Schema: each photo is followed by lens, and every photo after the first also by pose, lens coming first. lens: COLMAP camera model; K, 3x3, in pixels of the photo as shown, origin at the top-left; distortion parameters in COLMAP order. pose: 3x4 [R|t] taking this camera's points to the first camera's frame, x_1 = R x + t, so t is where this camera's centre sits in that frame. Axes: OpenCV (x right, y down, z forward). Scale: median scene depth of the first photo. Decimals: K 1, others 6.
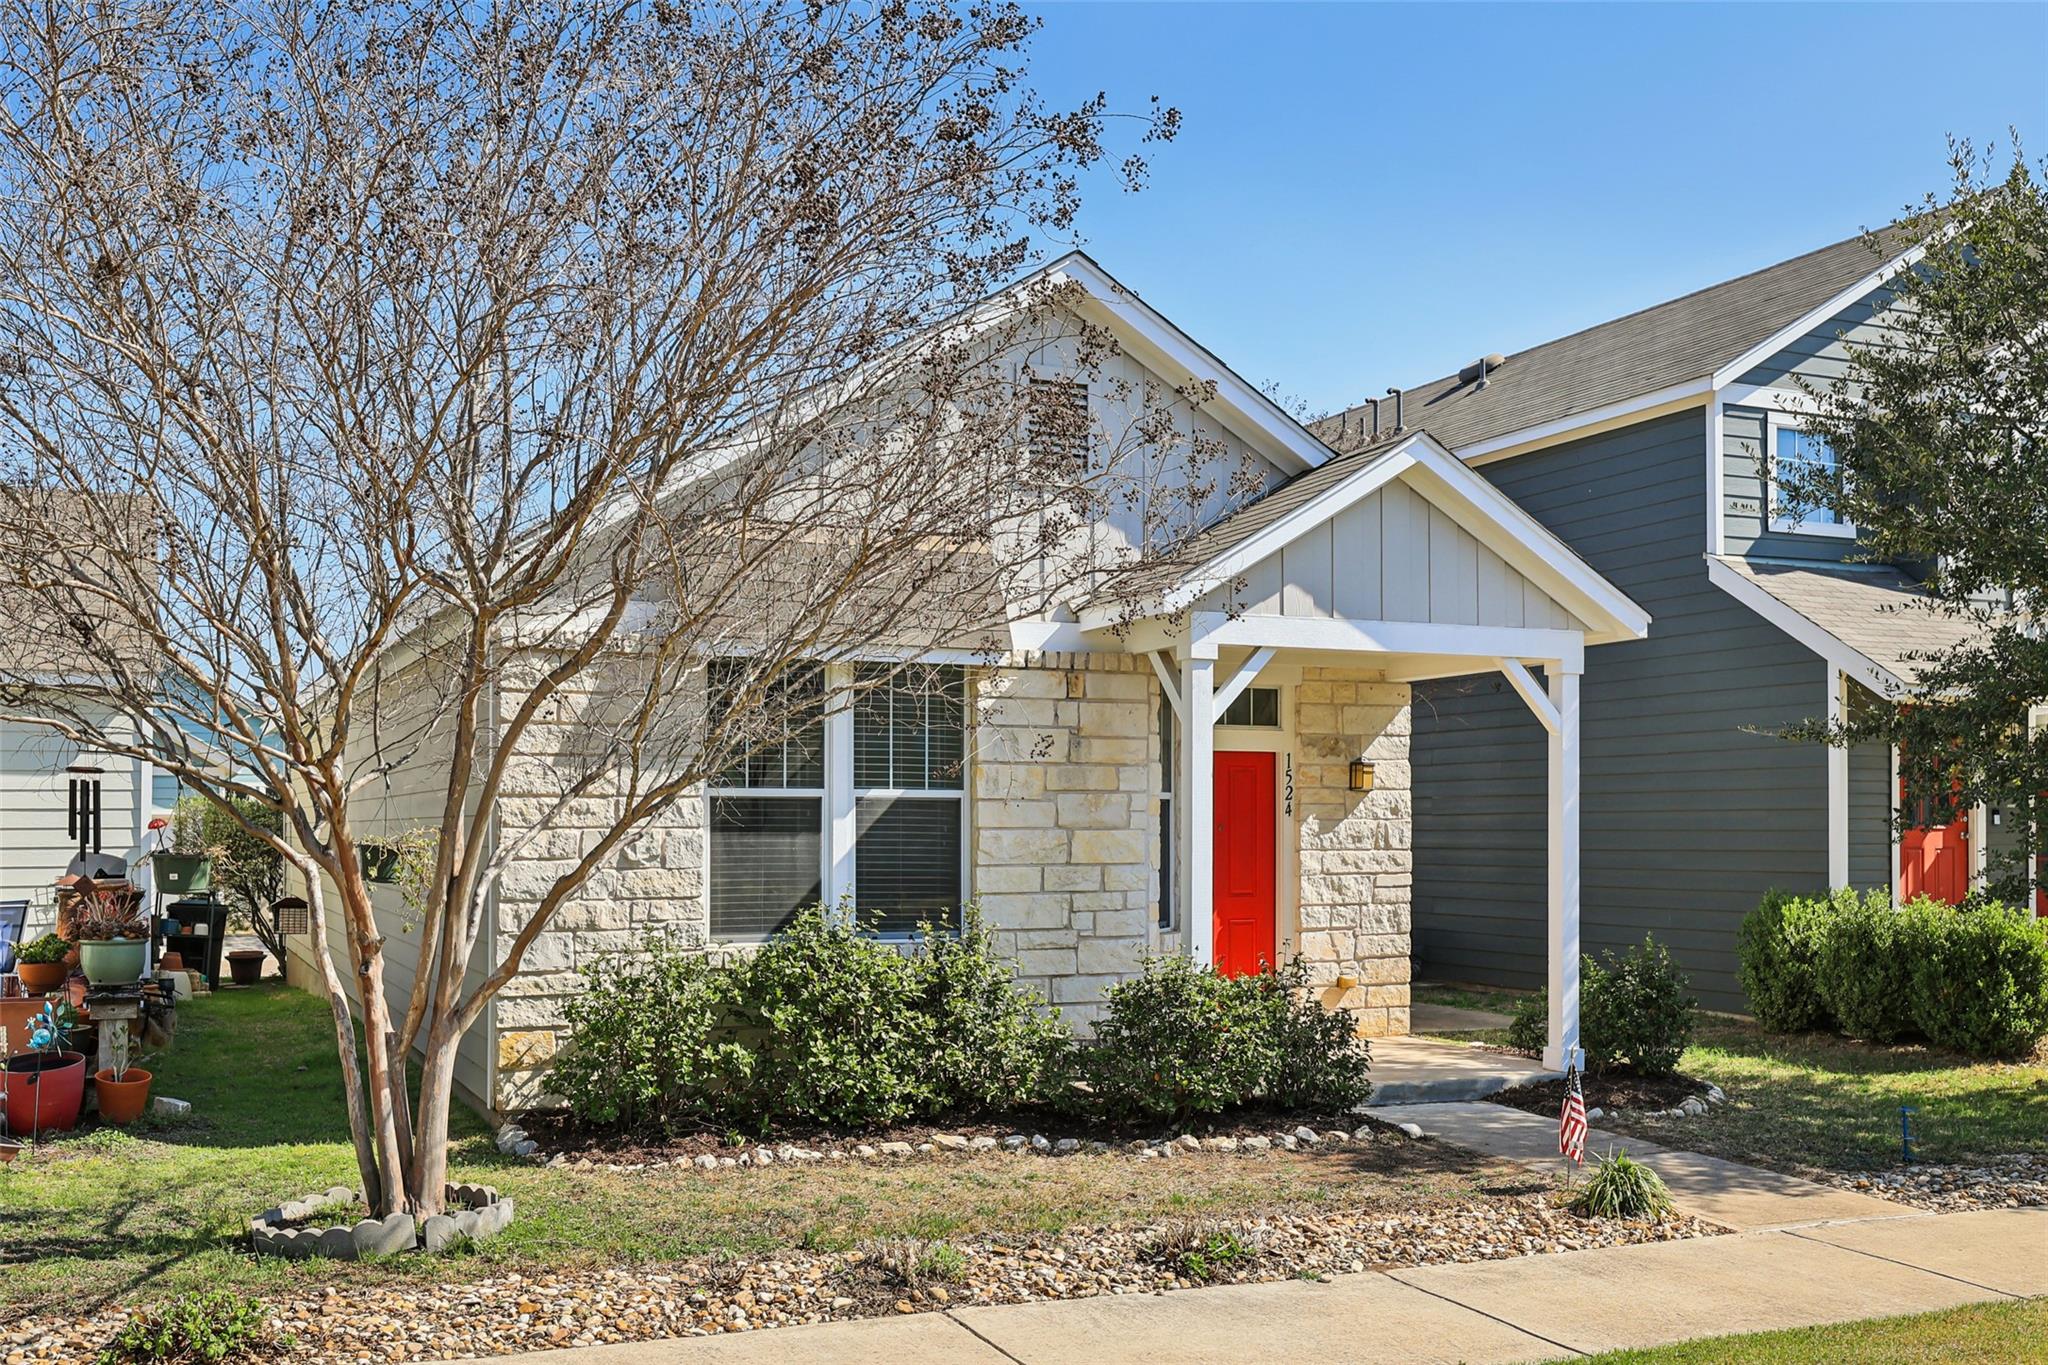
lens RADIAL K [[2031.9, 0, 1039.7], [0, 2031.9, 675.3], [0, 0, 1]] dist [-0.014089, 0.000000]
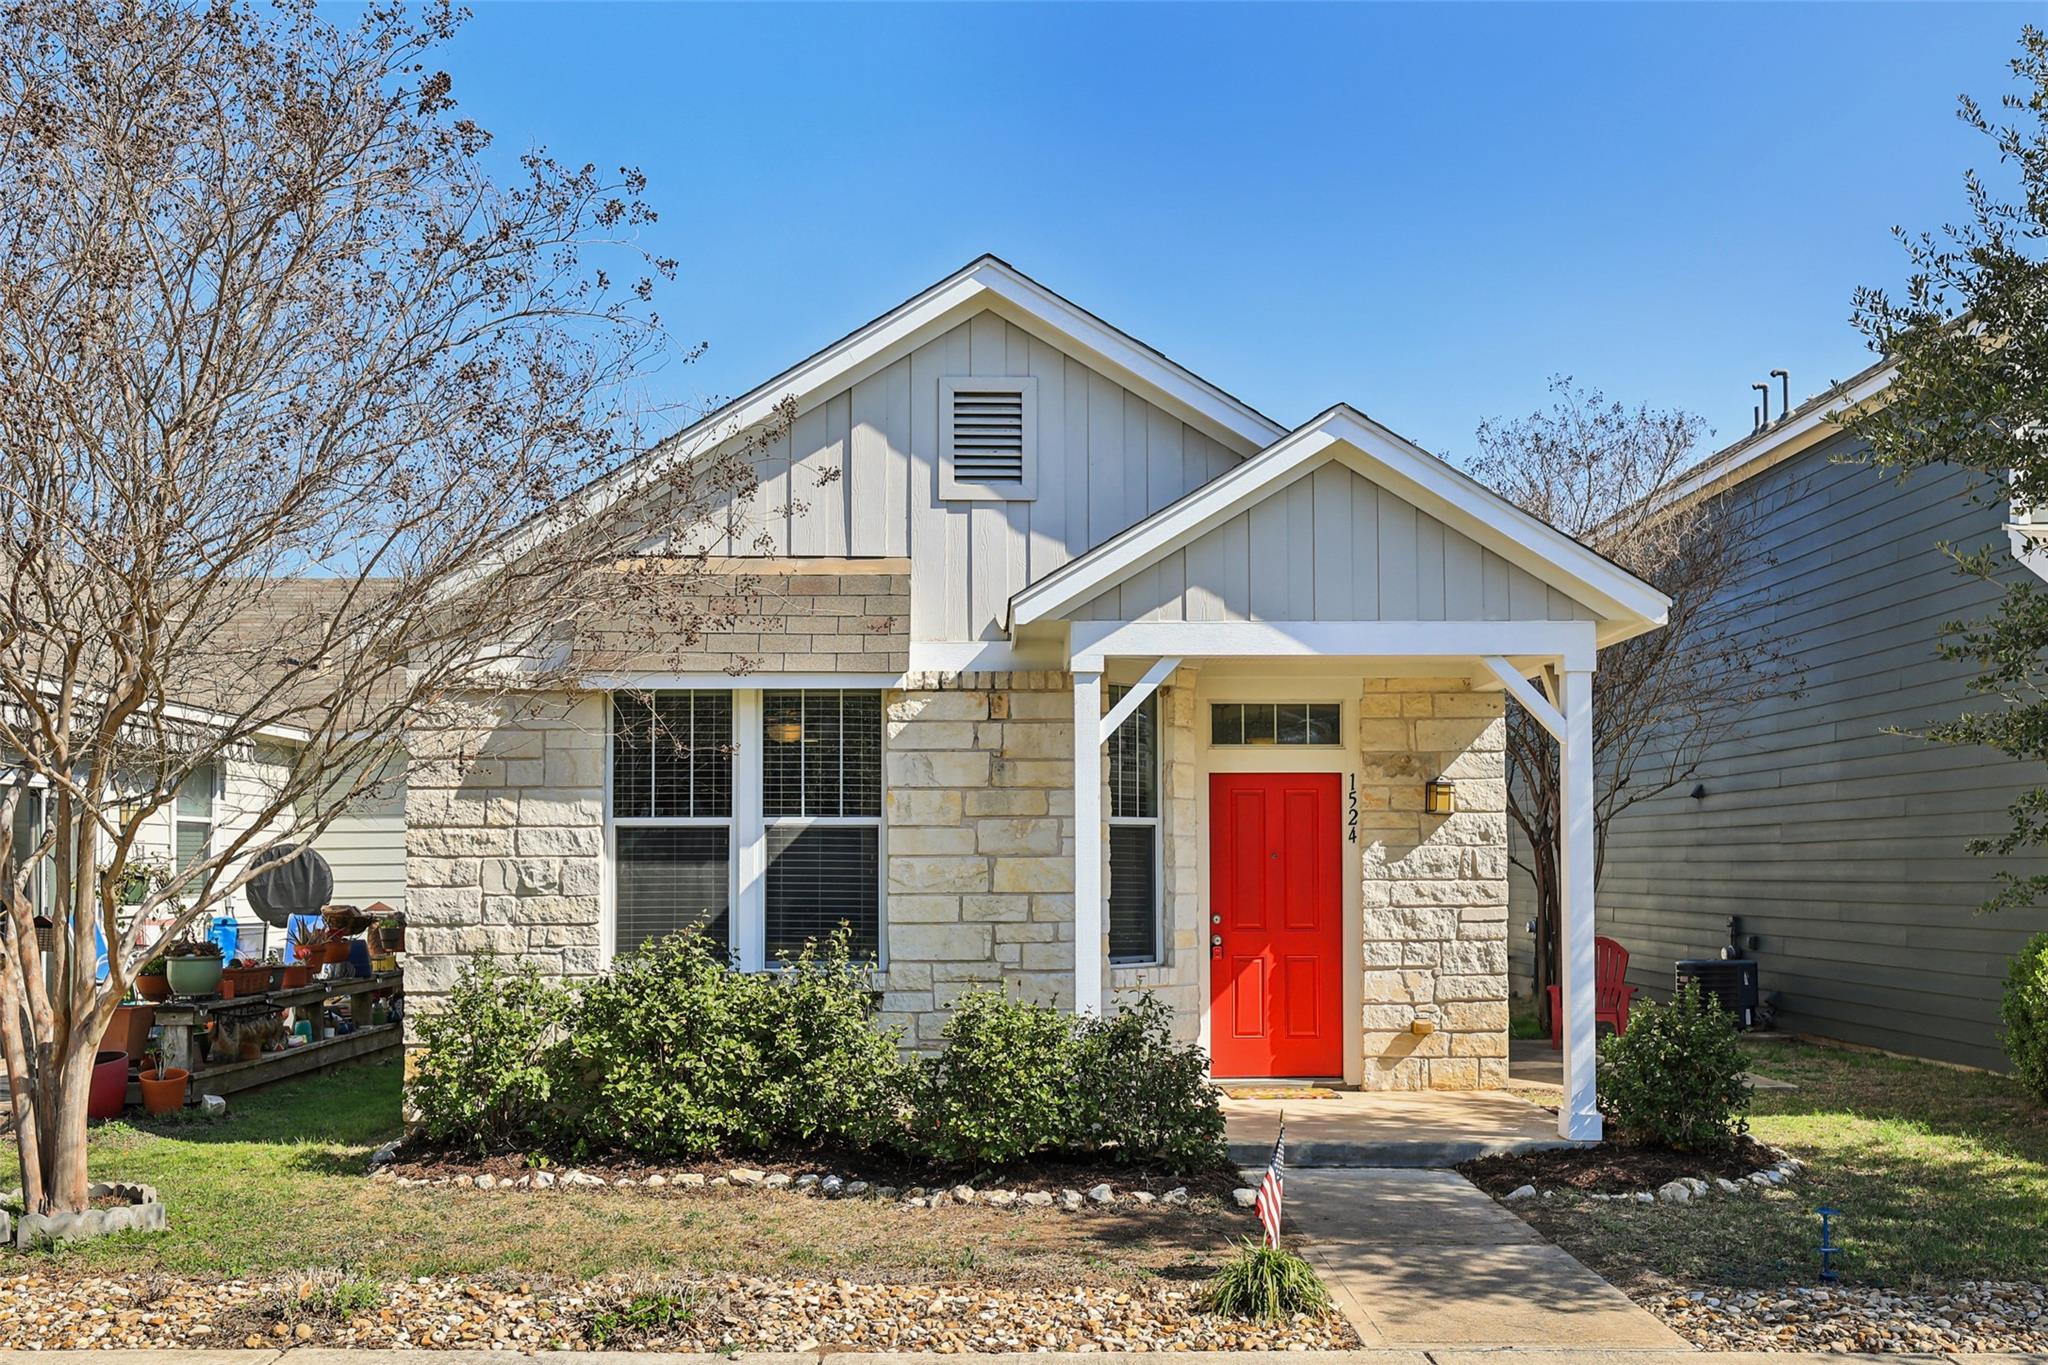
lens RADIAL K [[1907.7, 0, 1018.5], [0, 1907.7, 687.4], [0, 0, 1]] dist [-0.008097, 0.000000]
pose [[0.915564, -0.040627, -0.400114, 0.389681], [0.033083, 0.999121, -0.025748, 0.019828], [0.400808, 0.010337, 0.916104, 0.182953]]
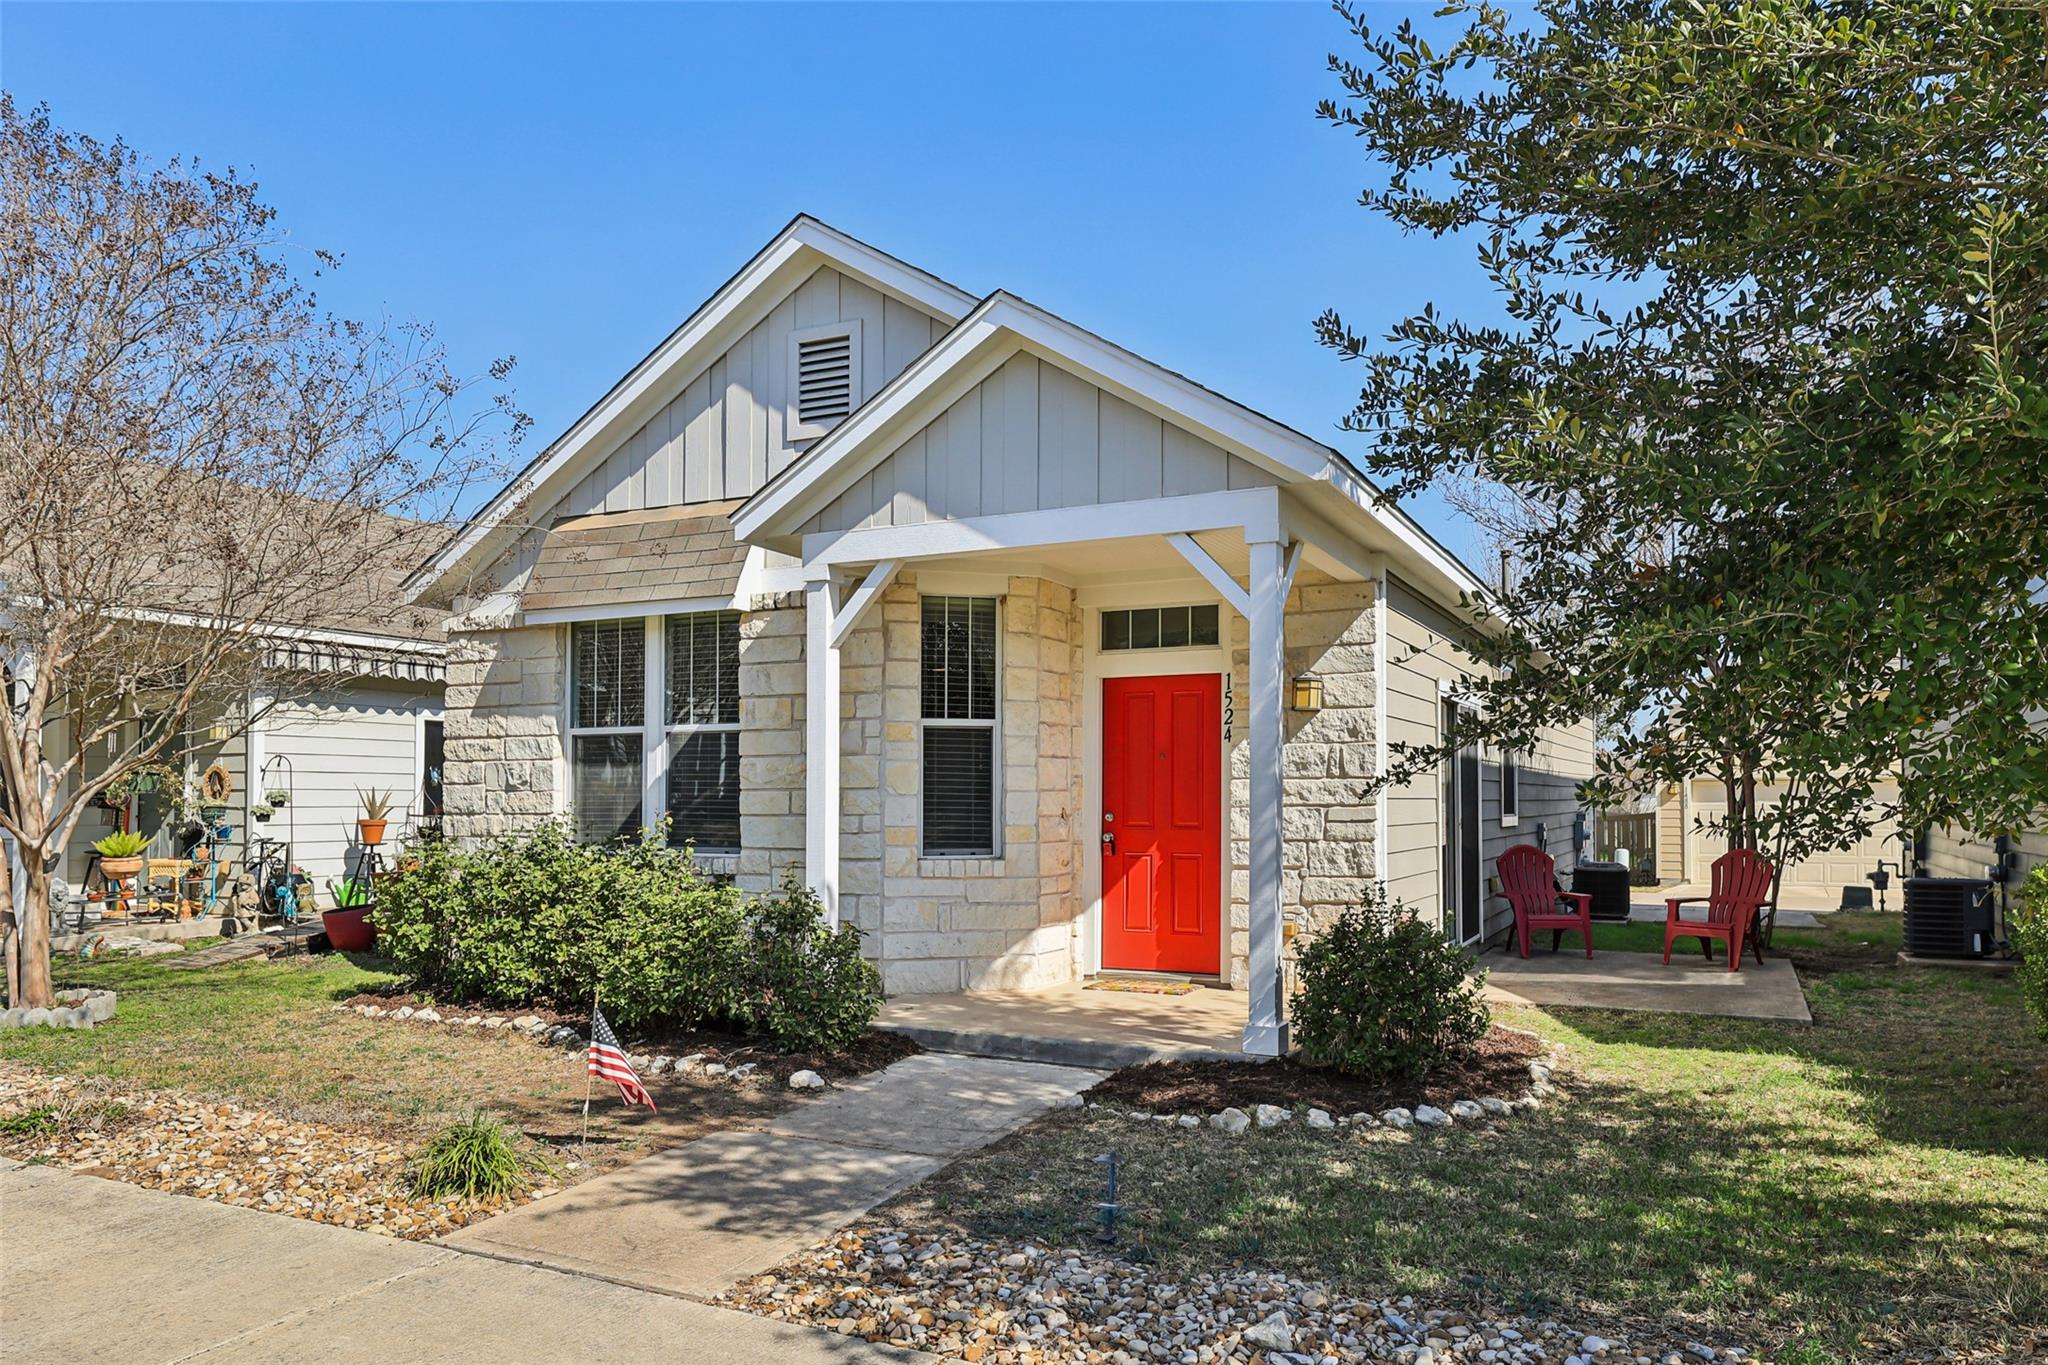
lens RADIAL K [[1445.0, 0, 1008.0], [0, 1445.0, 698.2], [0, 0, 1]] dist [-0.001778, 0.000607]
pose [[0.616080, -0.056858, -0.785629, 0.674571], [0.059415, 0.997904, -0.025629, 0.071303], [0.785440, -0.030889, 0.618167, 0.615868]]
